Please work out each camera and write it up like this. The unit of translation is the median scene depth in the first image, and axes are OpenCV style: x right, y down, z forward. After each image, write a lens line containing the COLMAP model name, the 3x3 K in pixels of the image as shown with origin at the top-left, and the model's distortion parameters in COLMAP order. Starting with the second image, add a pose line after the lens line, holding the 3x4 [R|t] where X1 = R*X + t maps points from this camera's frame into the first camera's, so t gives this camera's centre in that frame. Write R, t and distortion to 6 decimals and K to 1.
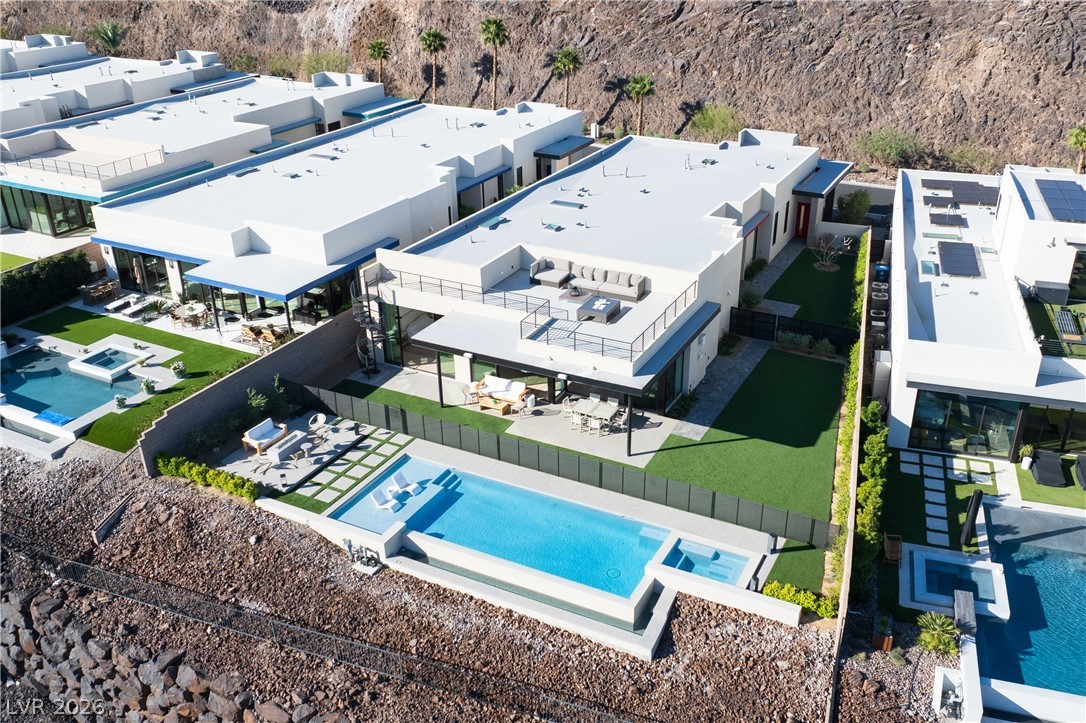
lens RADIAL K [[954.7, 0, 580.1], [0, 954.7, 364.3], [0, 0, 1]] dist [-0.027468, 0.007824]
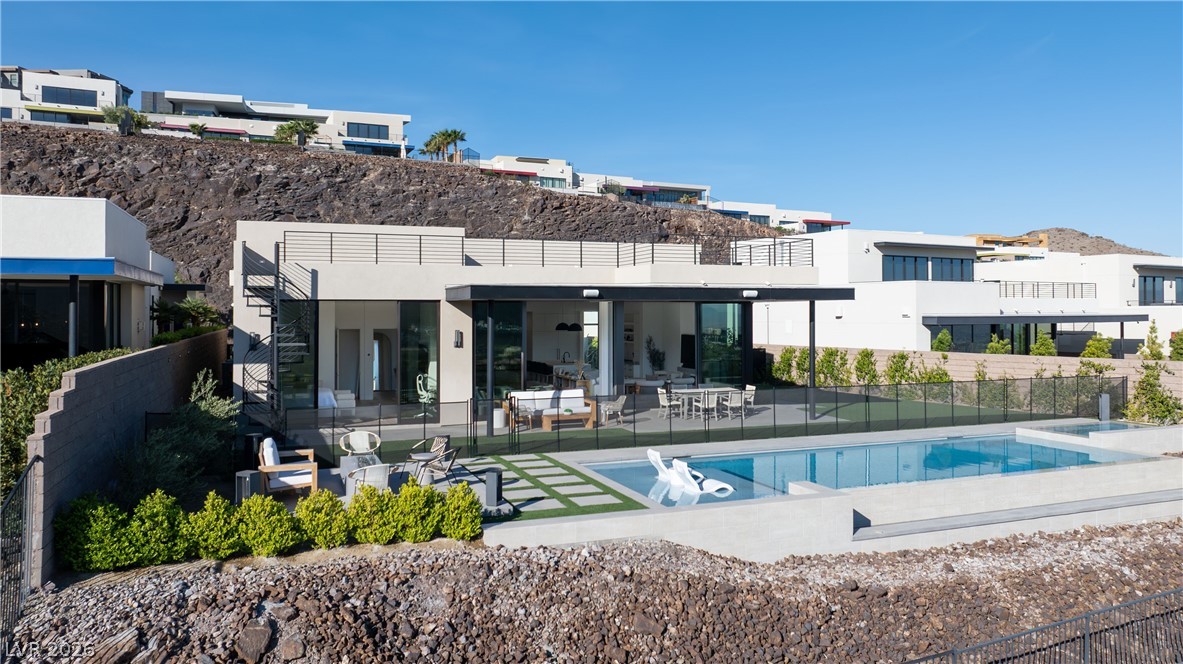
lens RADIAL K [[889.9, 0, 631.0], [0, 889.9, 300.4], [0, 0, 1]] dist [-0.012570, -0.003659]
pose [[0.666452, 0.010450, 0.745474, -0.415291], [0.334911, 0.889139, -0.311874, 0.144196], [-0.666090, 0.457517, 0.589069, 0.558658]]
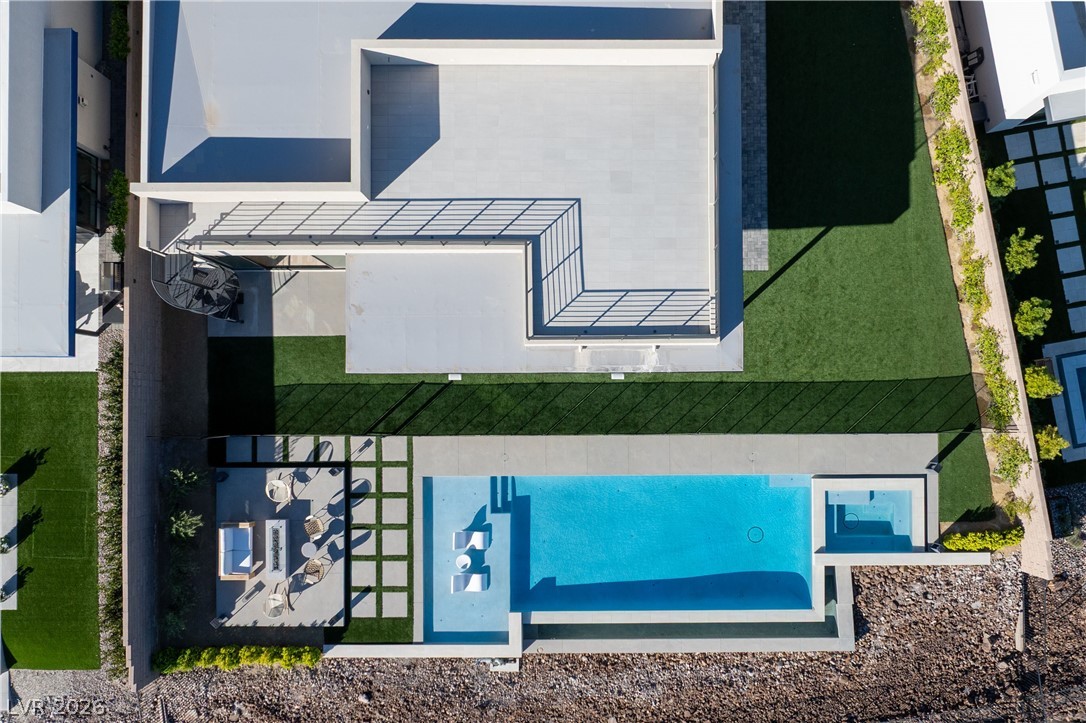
lens RADIAL K [[954.7, 0, 580.1], [0, 954.7, 364.3], [0, 0, 1]] dist [-0.027468, 0.007824]
pose [[0.895227, -0.445587, 0.004566, -0.032045], [0.205143, 0.421205, 0.883461, -0.469024], [-0.395582, -0.789961, 0.468483, 0.556483]]
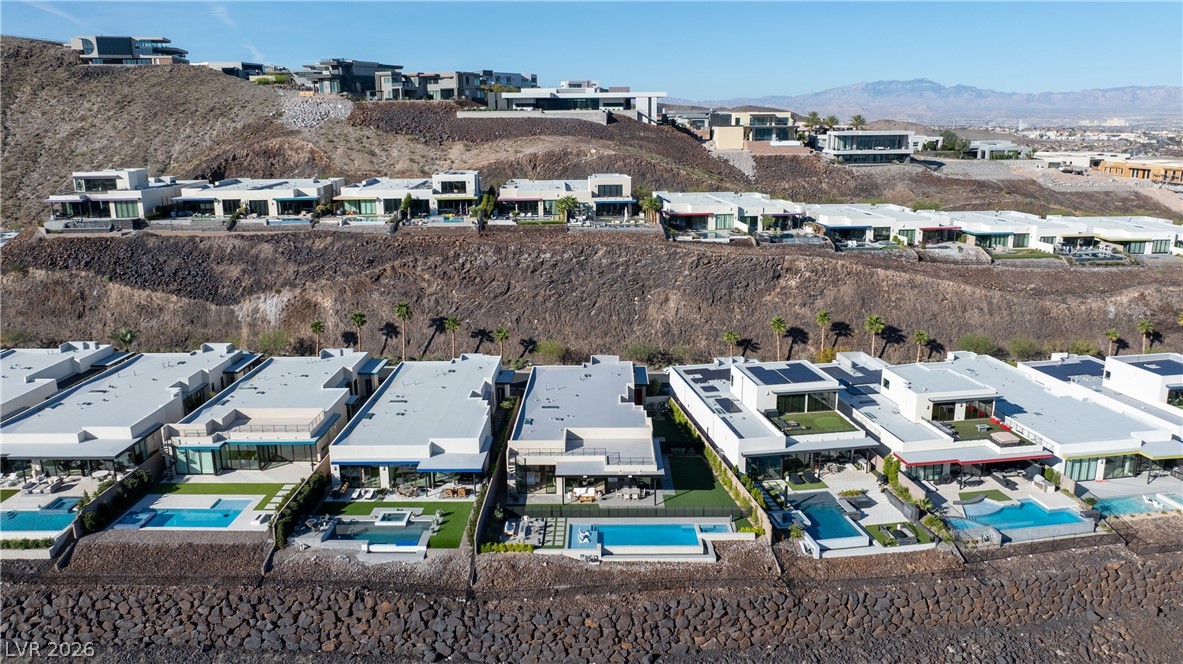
lens RADIAL K [[838.9, 0, 591.5], [0, 838.9, 332.0], [0, 0, 1]] dist [-0.000248, -0.000257]
pose [[0.902452, -0.110926, 0.416265, -0.766872], [0.199248, 0.964191, -0.175029, 0.009924], [-0.381944, 0.240895, 0.892238, -0.779890]]
